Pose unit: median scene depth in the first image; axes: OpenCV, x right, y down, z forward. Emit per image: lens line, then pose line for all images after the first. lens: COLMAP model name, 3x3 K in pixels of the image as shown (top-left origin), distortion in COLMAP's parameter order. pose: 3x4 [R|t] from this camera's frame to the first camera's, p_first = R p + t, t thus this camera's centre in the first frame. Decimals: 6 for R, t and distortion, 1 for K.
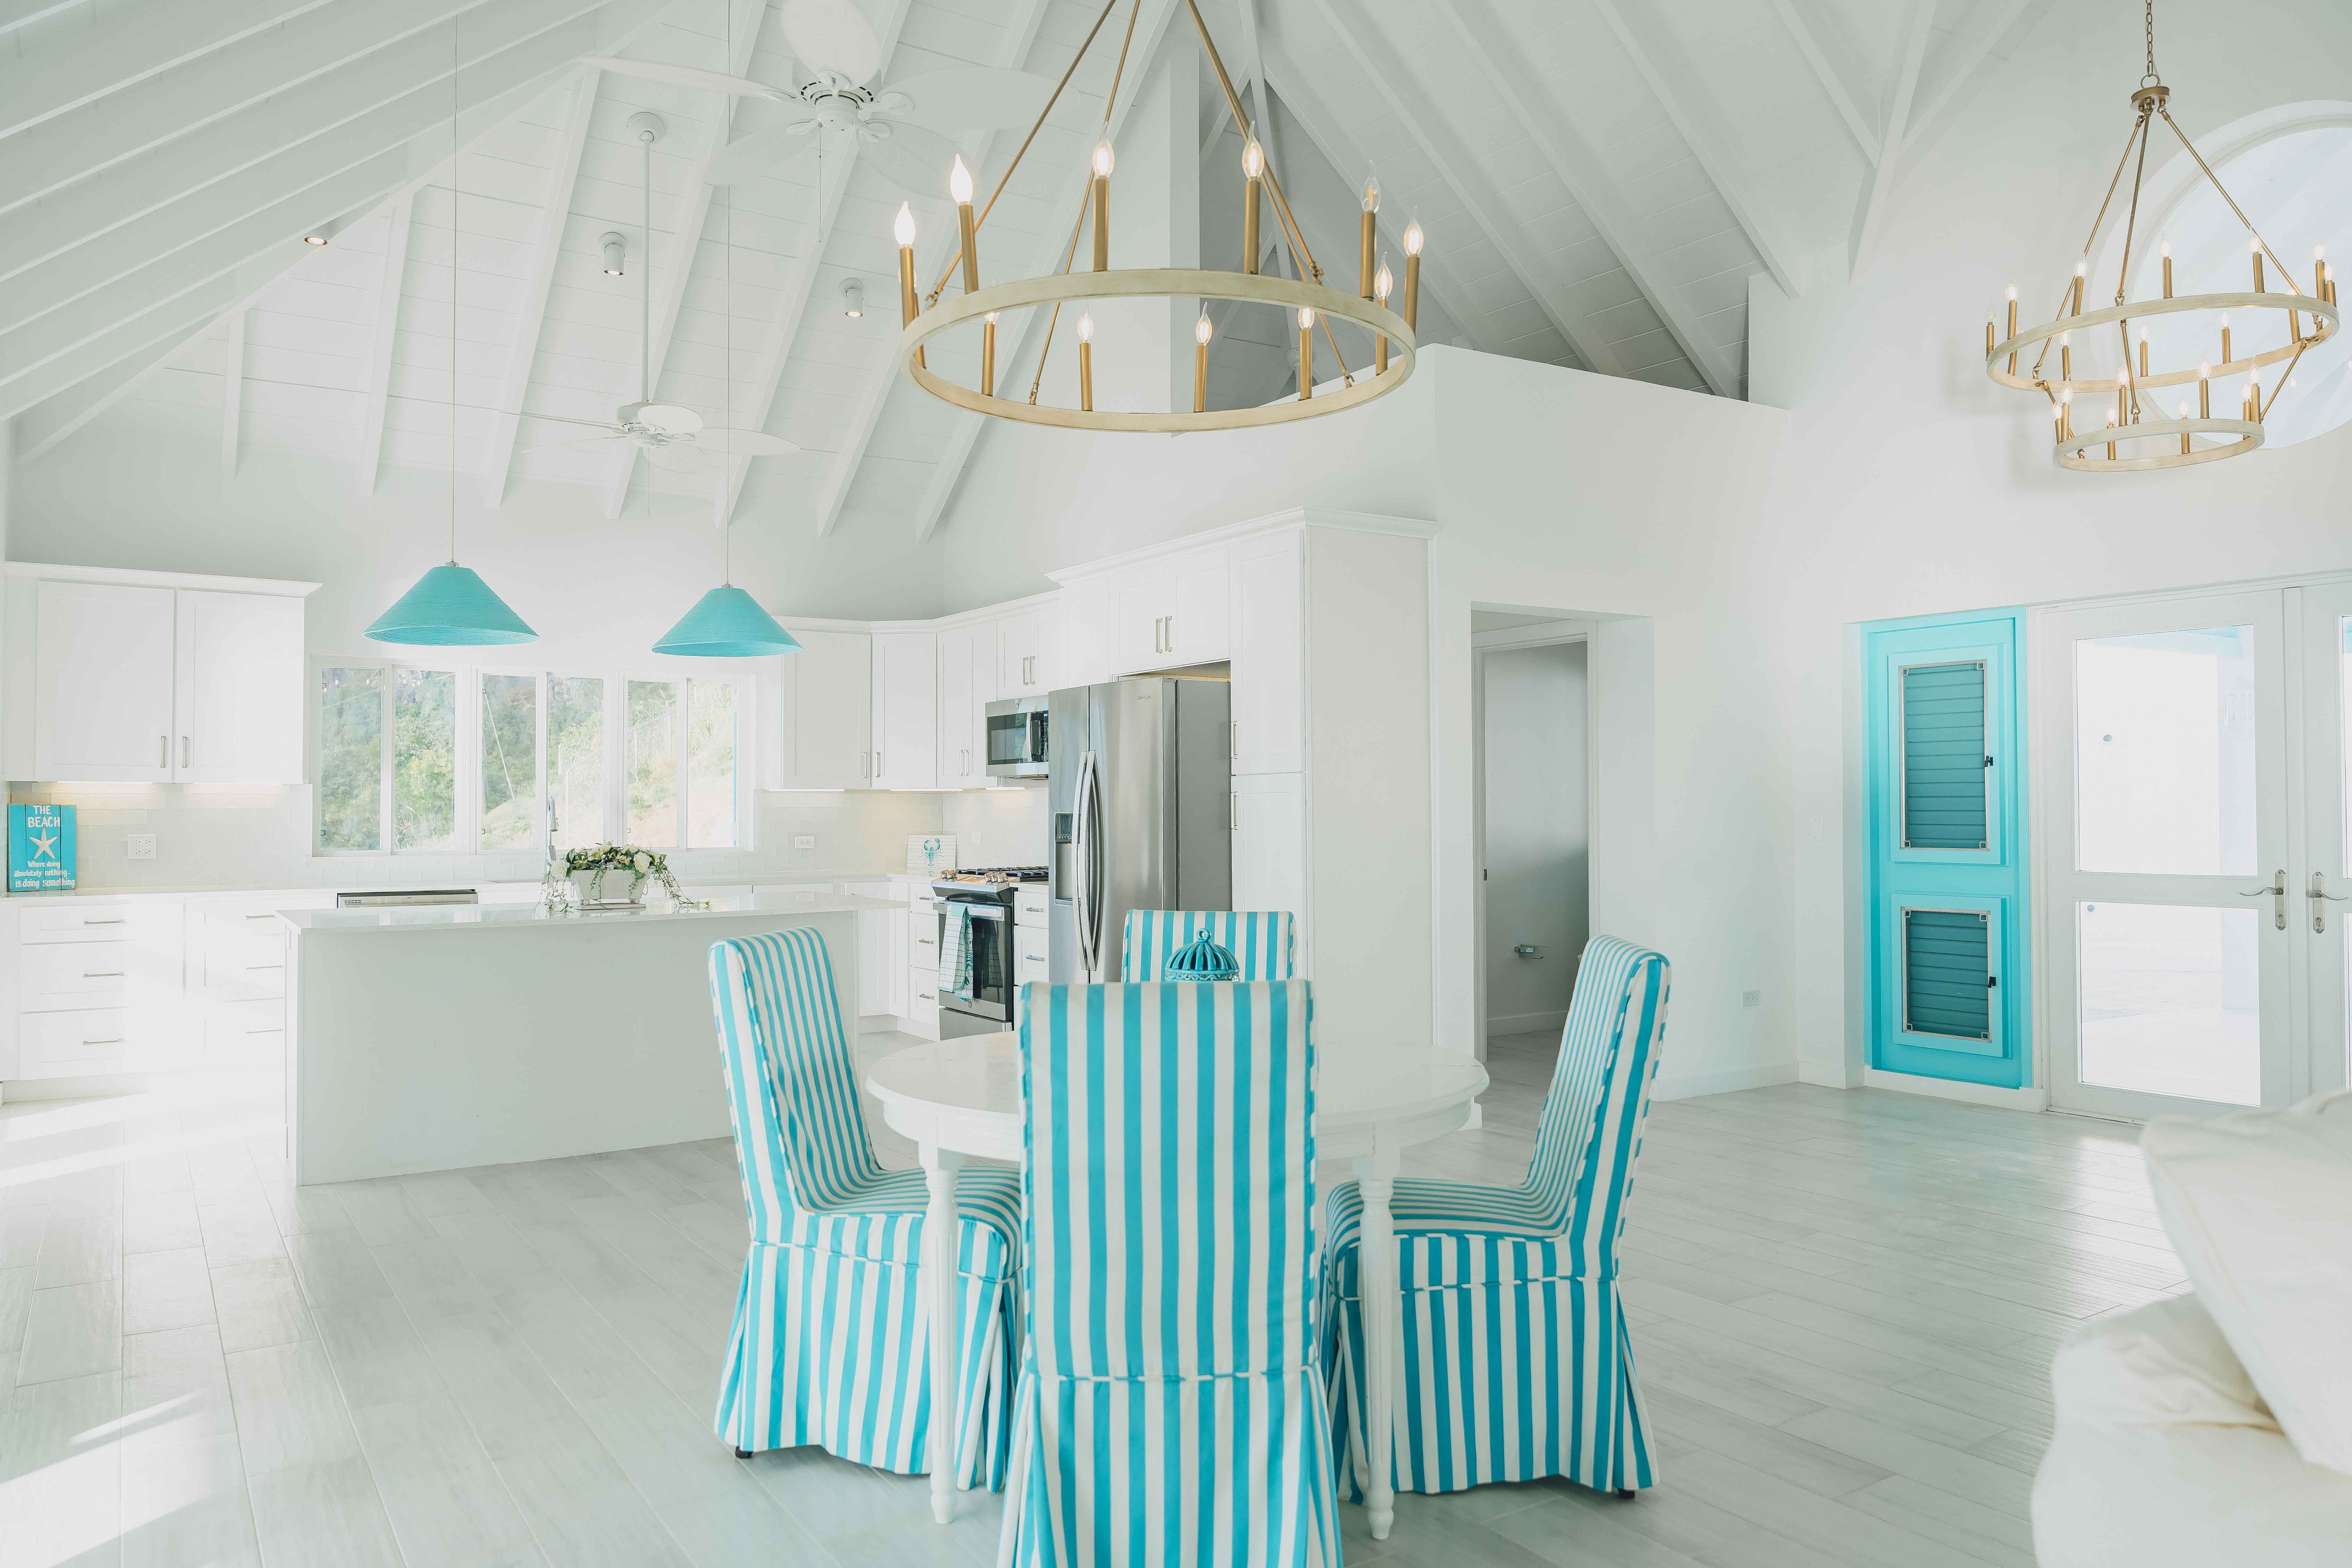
lens RADIAL K [[1616.9, 0, 1176.0], [0, 1616.9, 784.0], [0, 0, 1]] dist [-0.006519, -0.001780]
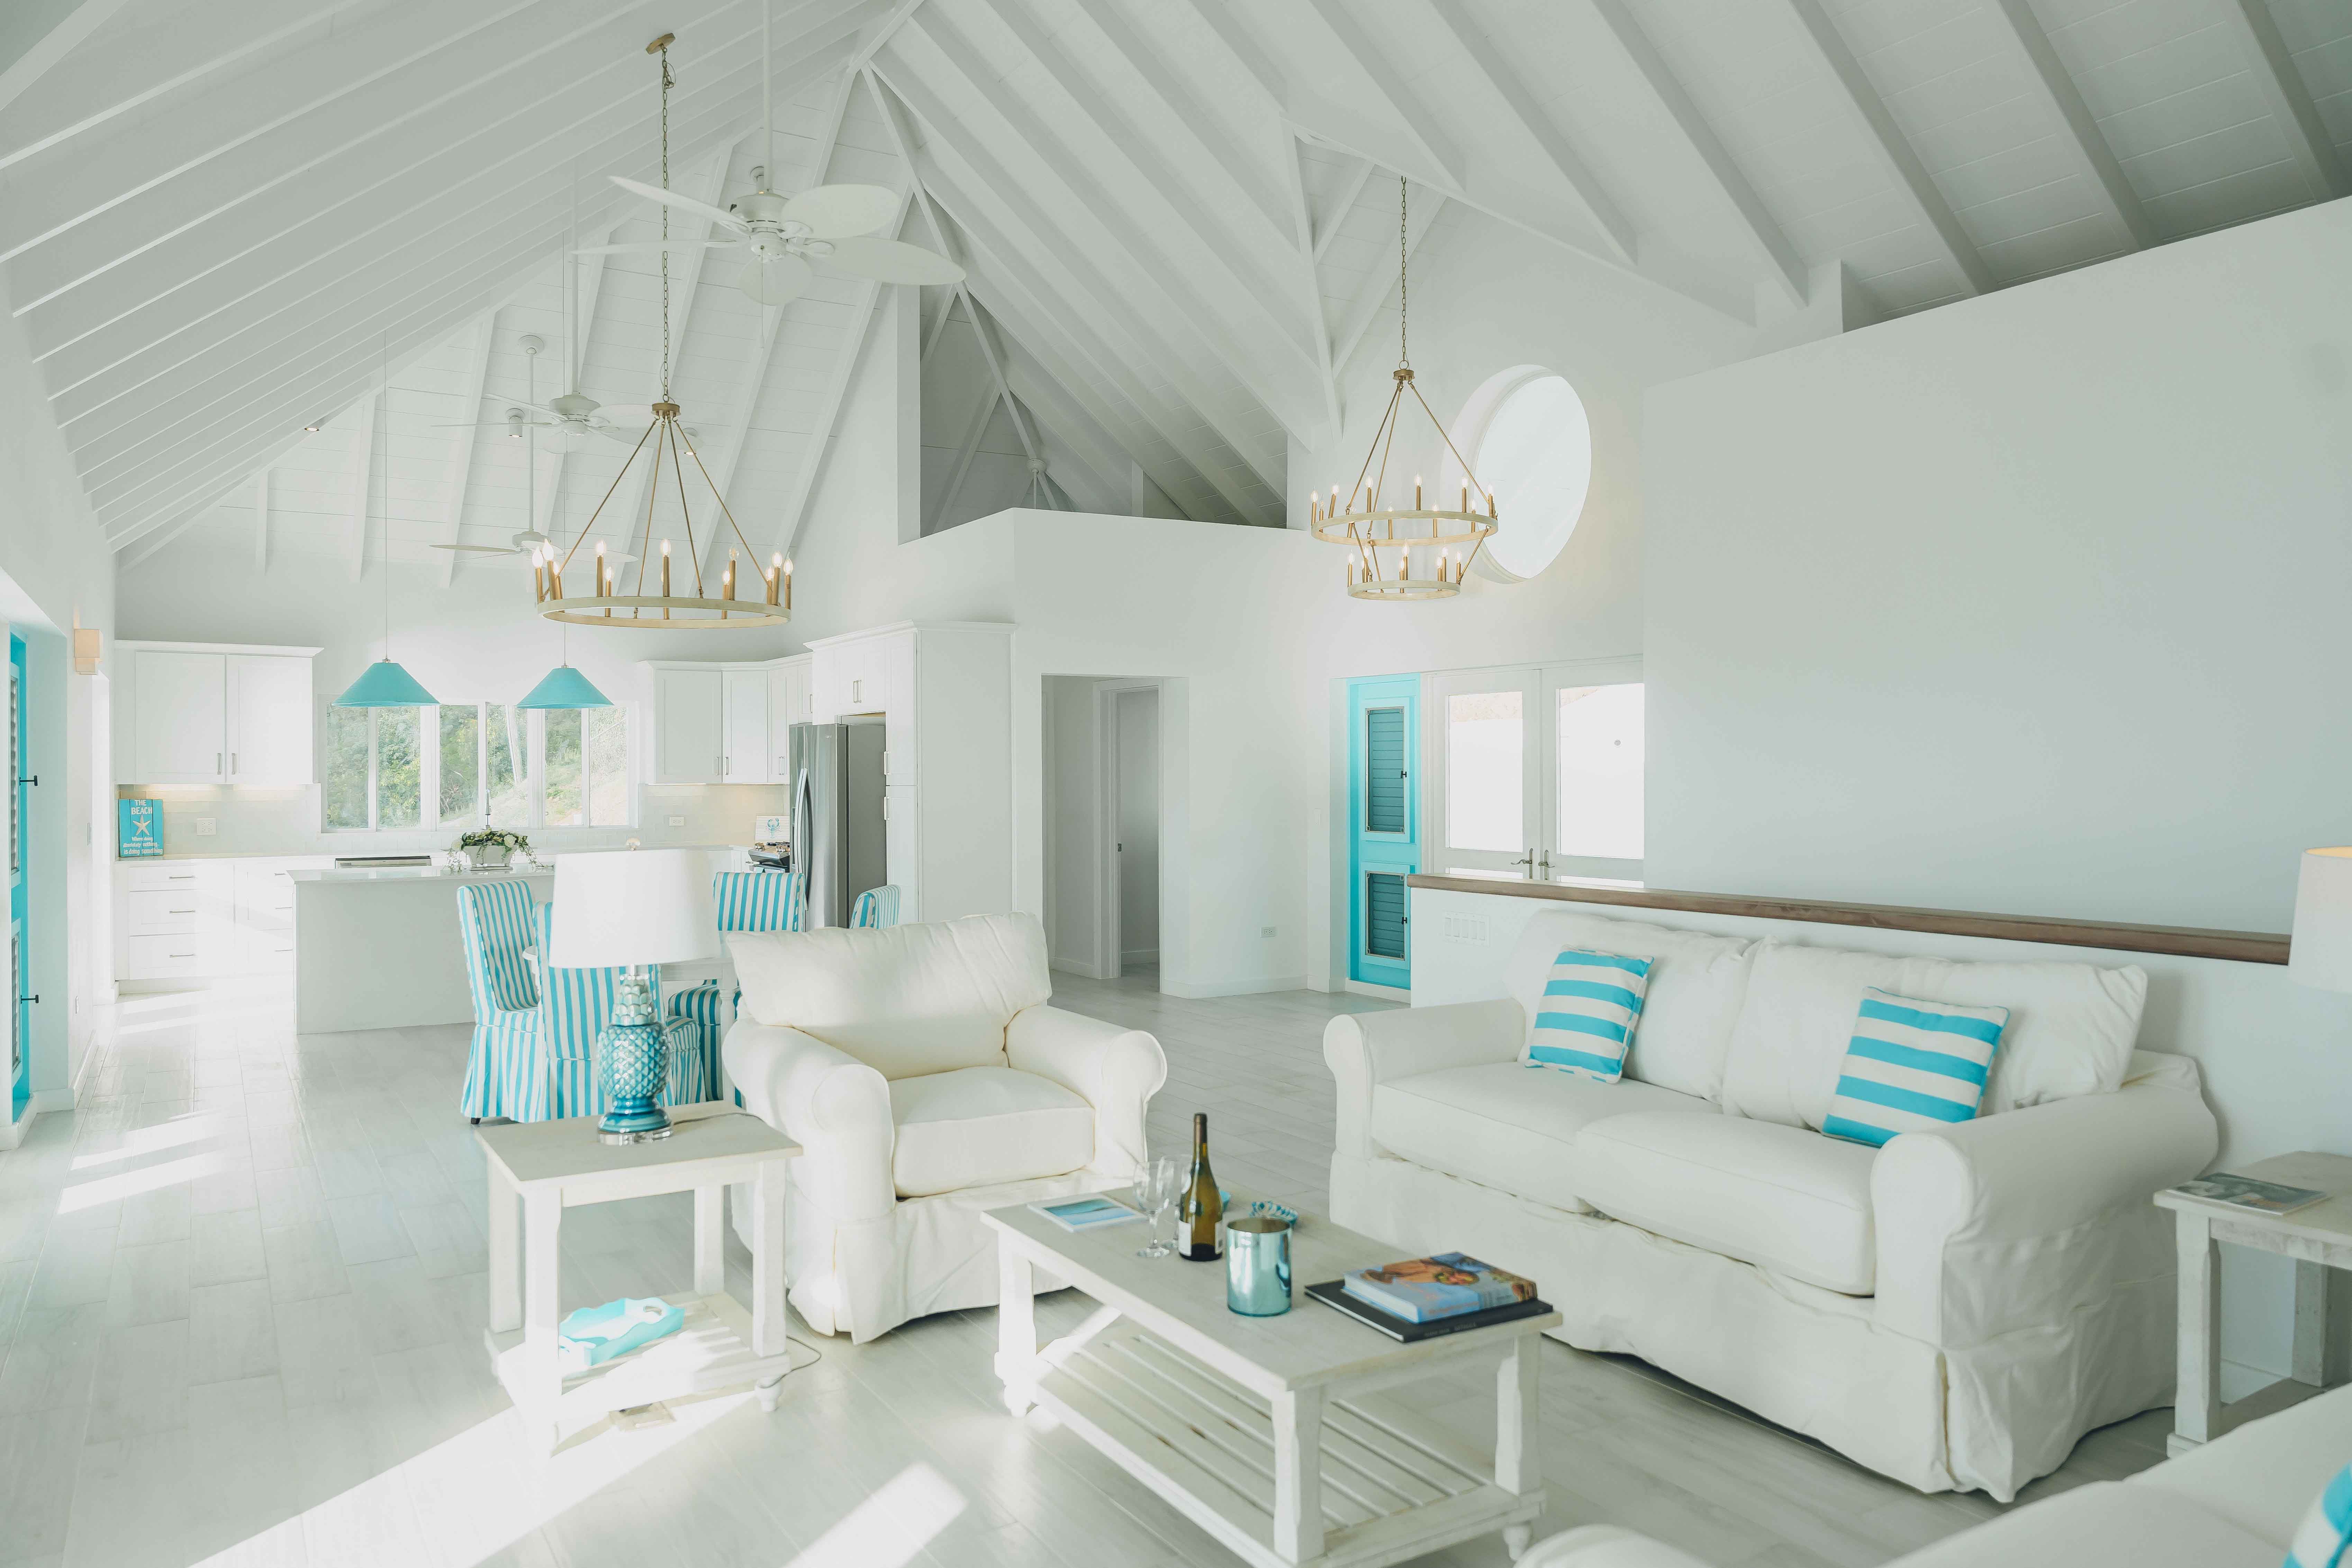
lens RADIAL K [[1616.7, 0, 1176.0], [0, 1616.7, 784.0], [0, 0, 1]] dist [-0.006519, -0.001780]
pose [[0.999431, 0.000936, -0.033708, 0.328164], [-0.000091, 0.999686, 0.025061, -0.041059], [0.033721, -0.025043, 0.999117, -0.493447]]
